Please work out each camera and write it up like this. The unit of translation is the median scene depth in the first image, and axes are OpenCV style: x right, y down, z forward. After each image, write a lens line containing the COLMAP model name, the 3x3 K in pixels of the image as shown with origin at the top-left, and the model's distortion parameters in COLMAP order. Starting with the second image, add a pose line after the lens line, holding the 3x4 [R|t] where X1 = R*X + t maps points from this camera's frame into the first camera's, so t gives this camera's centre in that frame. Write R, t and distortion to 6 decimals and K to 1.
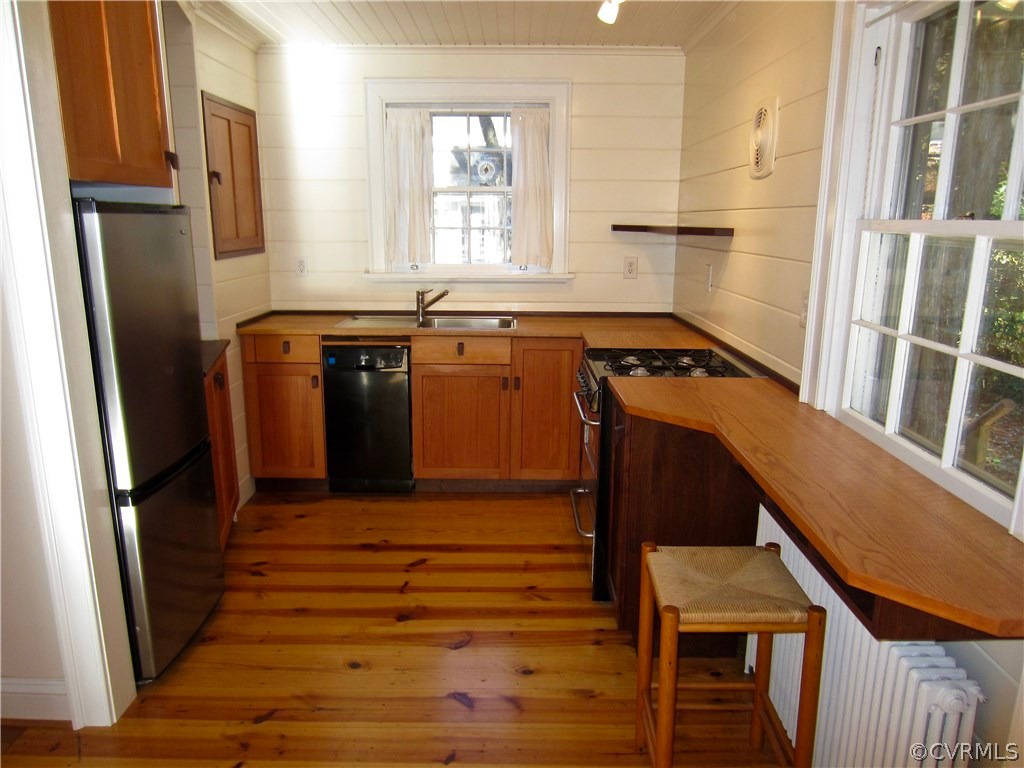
lens RADIAL K [[727.1, 0, 510.6], [0, 727.1, 385.6], [0, 0, 1]] dist [-0.026726, 0.010179]
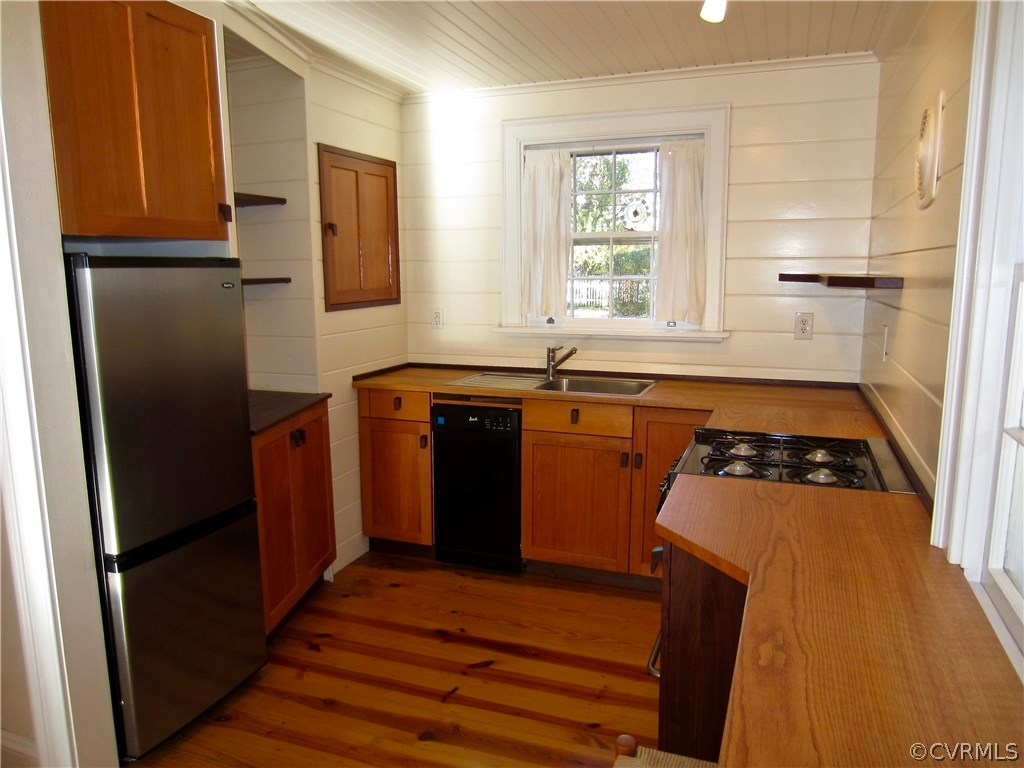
lens RADIAL K [[727.1, 0, 514.1], [0, 727.1, 385.0], [0, 0, 1]] dist [-0.026726, 0.010179]
pose [[0.937231, 0.045399, -0.345740, 0.161061], [-0.067467, 0.996363, -0.052057, -0.037249], [0.342119, 0.072115, 0.936885, 0.156336]]
